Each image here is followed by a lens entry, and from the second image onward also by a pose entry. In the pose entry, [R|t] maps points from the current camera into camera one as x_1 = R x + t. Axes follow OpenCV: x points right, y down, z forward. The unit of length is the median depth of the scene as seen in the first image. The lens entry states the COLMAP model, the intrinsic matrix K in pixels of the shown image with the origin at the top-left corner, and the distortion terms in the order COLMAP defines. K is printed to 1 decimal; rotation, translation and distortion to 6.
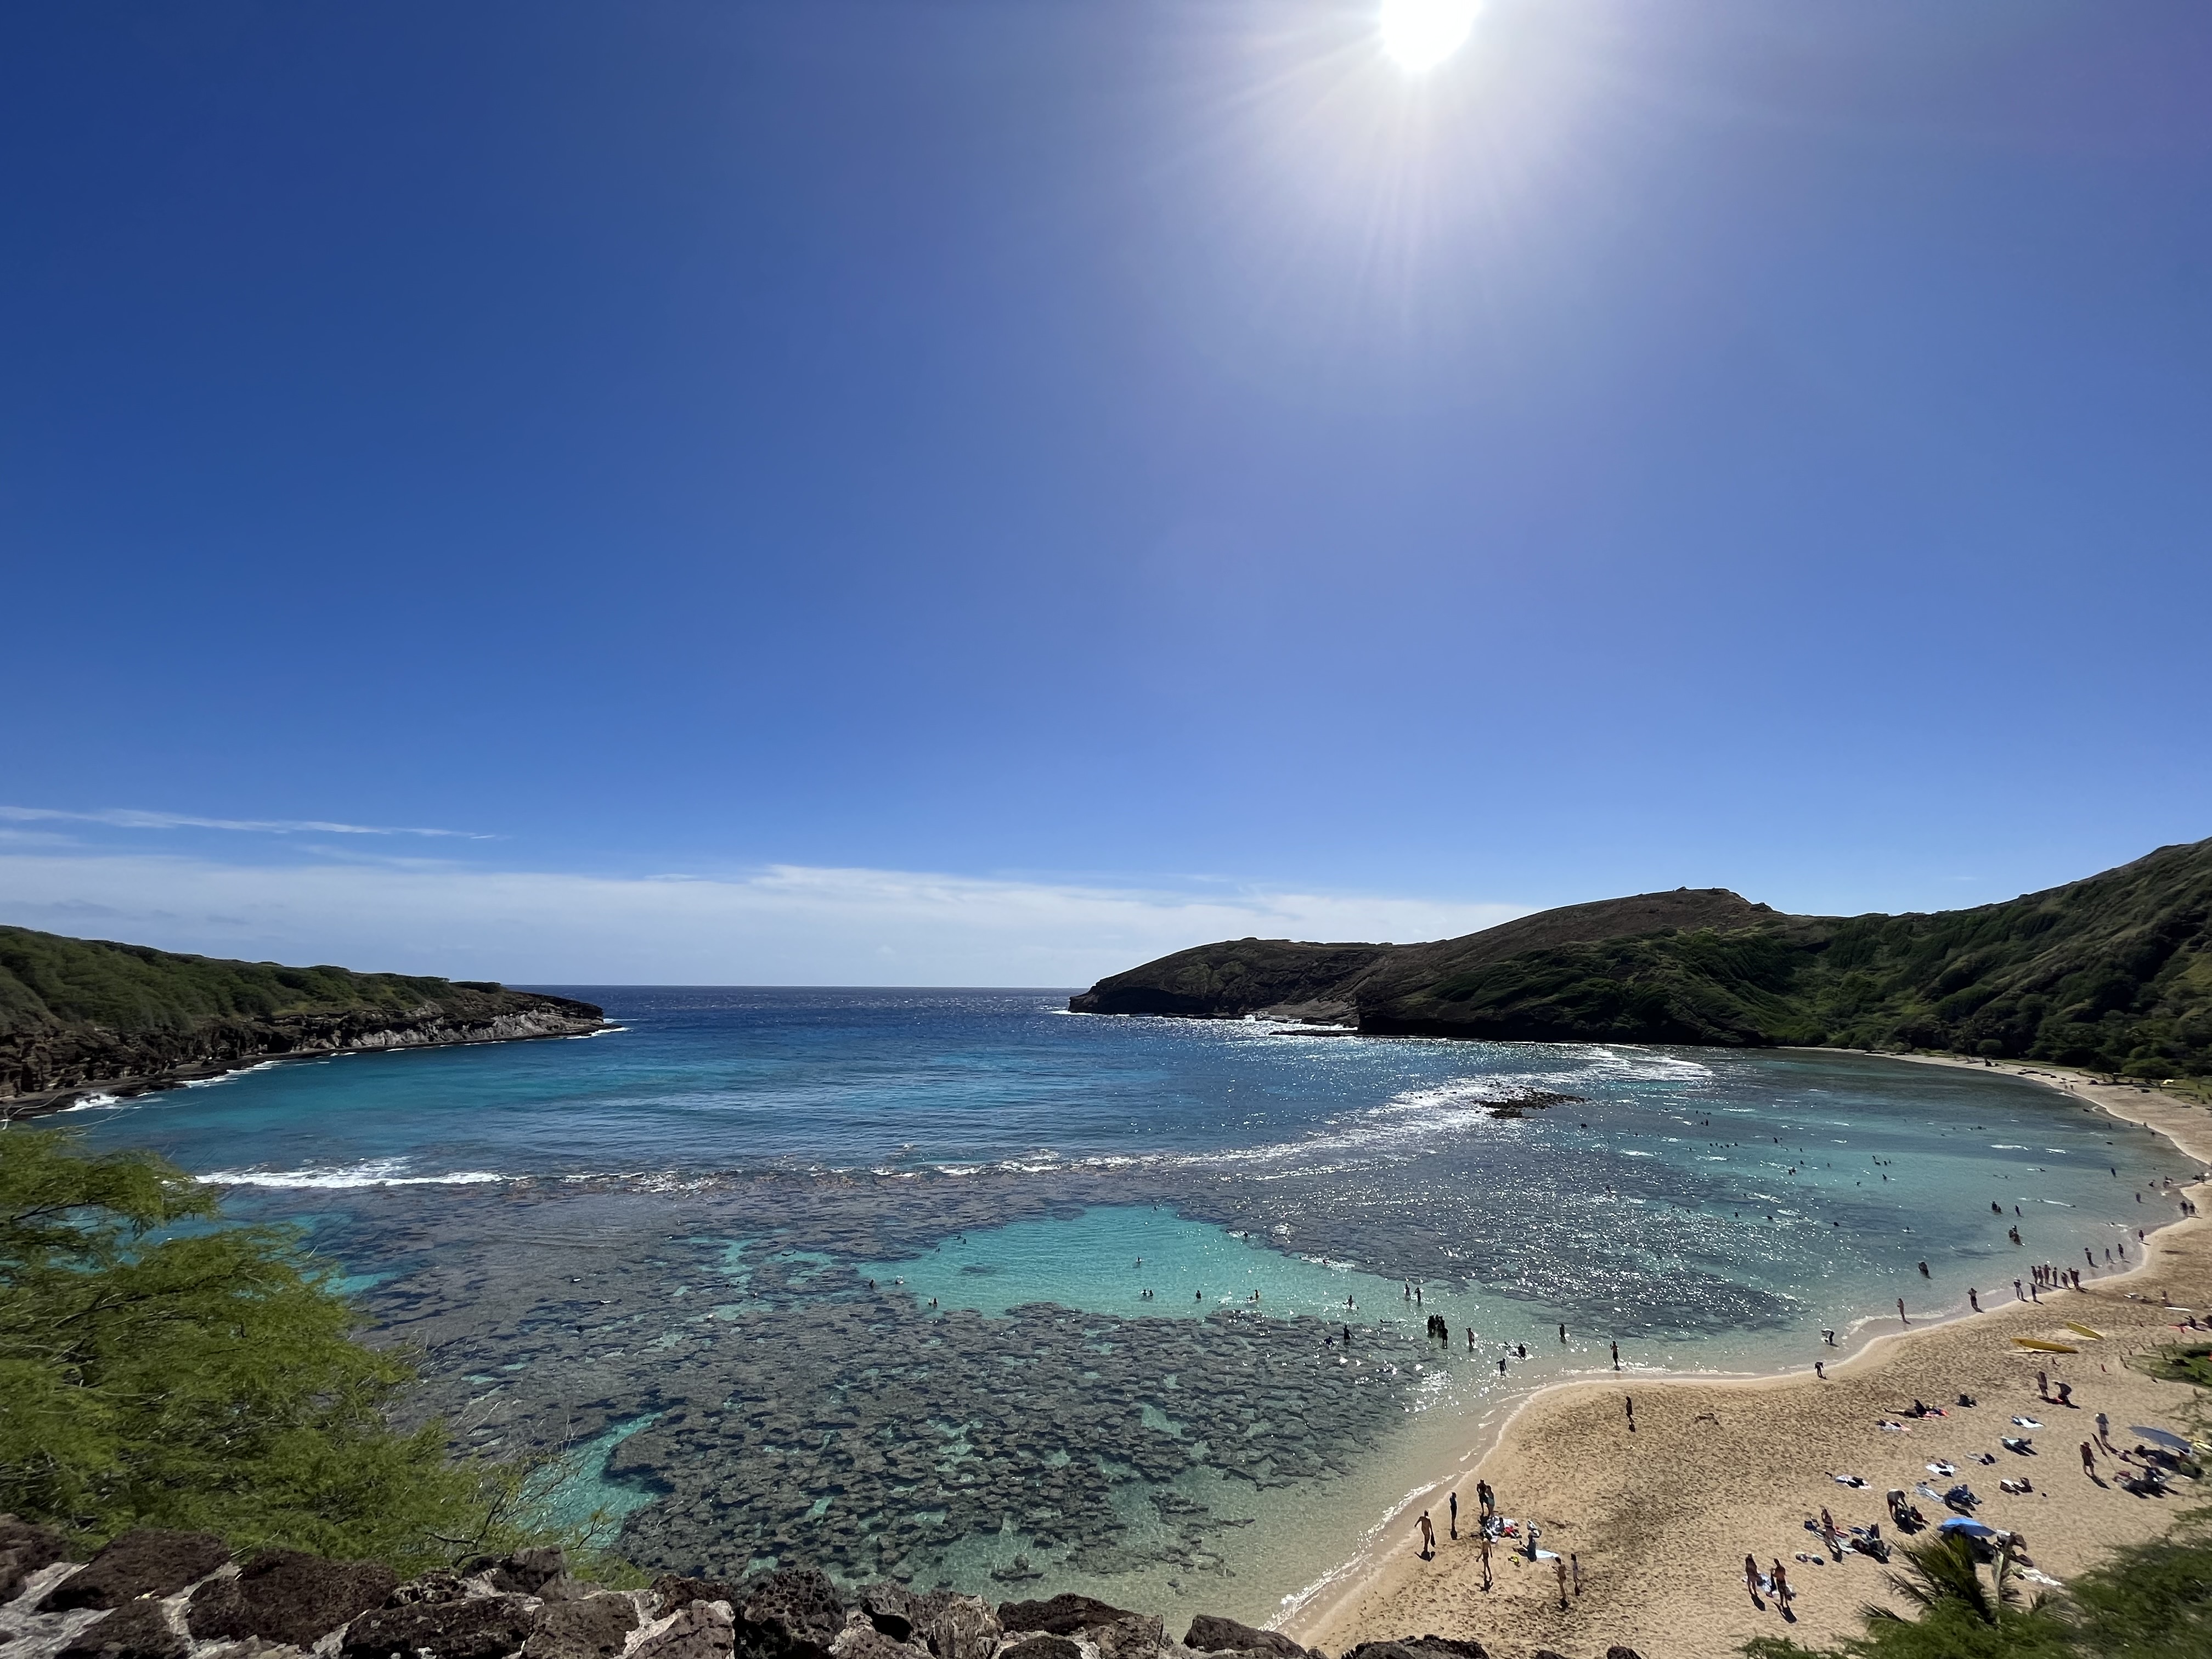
lens RADIAL K [[913.7, 0, 1106.0], [0, 913.7, 829.5], [0, 0, 1]] dist [0.008375, 0.000064]
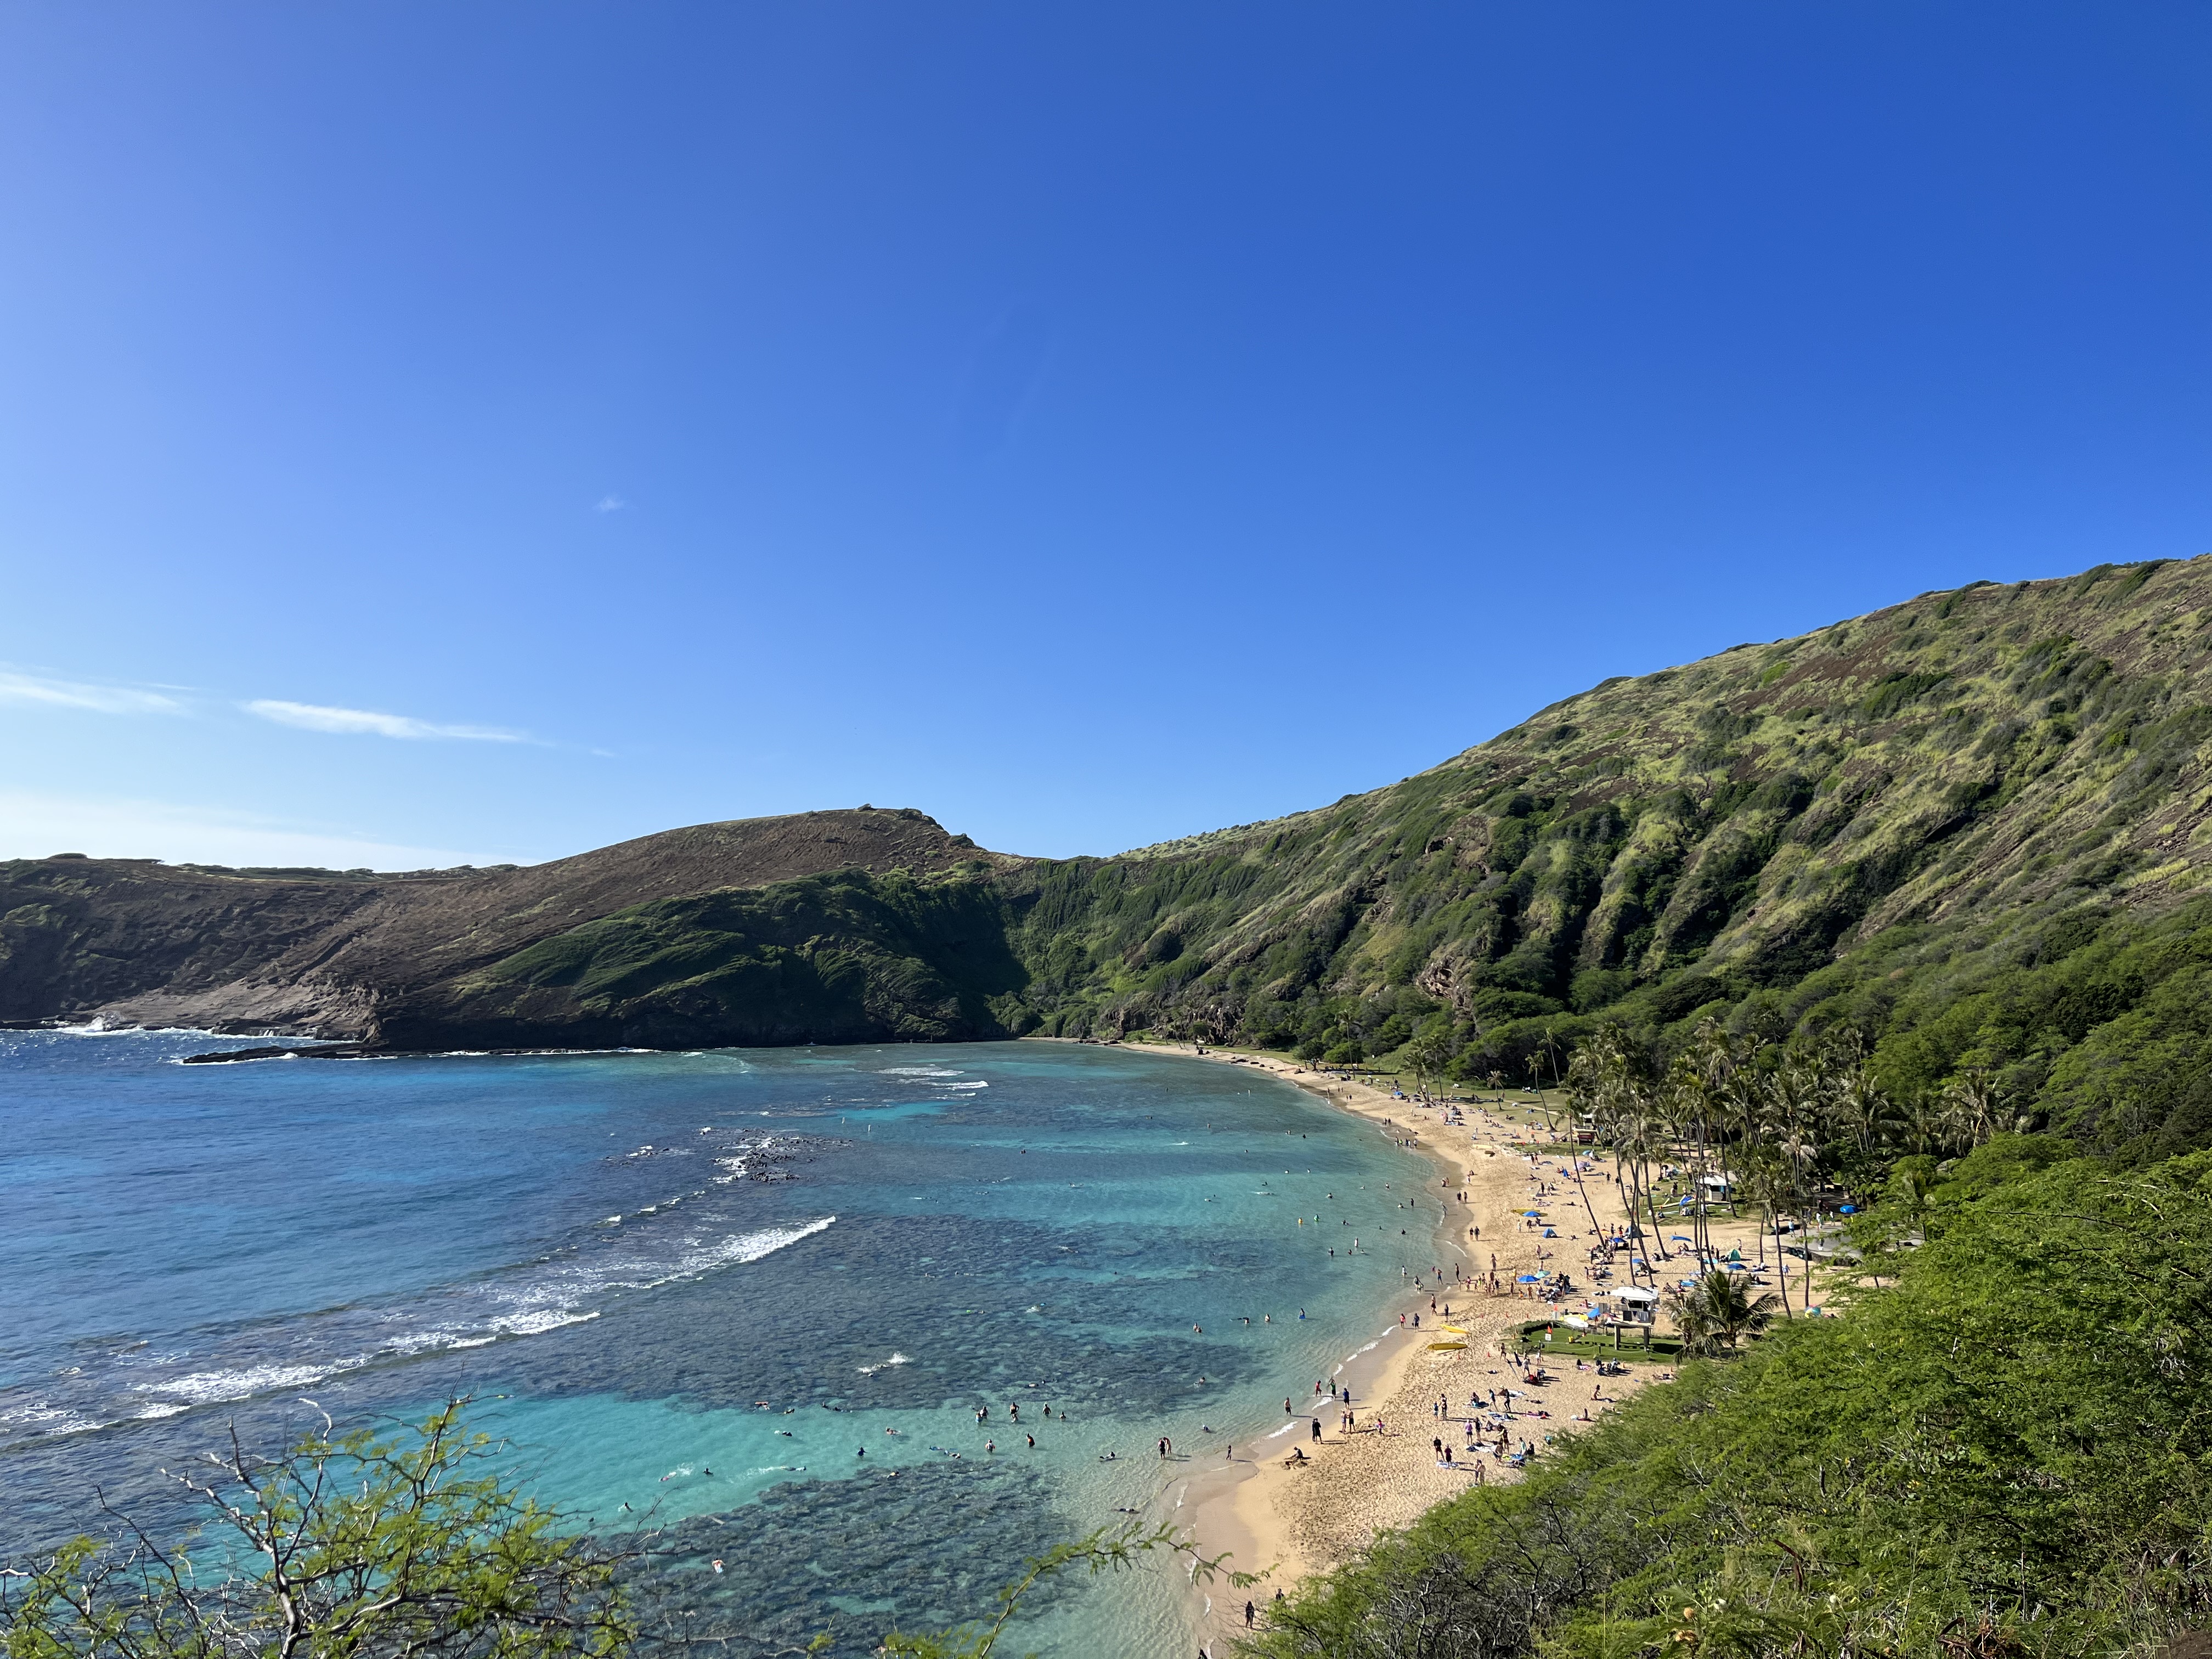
lens RADIAL K [[1699.1, 0, 1106.0], [0, 1699.1, 829.5], [0, 0, 1]] dist [0.075070, -0.081704]
pose [[0.731458, 0.040310, 0.680694, -0.109504], [-0.114158, 0.991401, 0.063962, -0.022969], [-0.672262, -0.124493, 0.729771, -0.025557]]
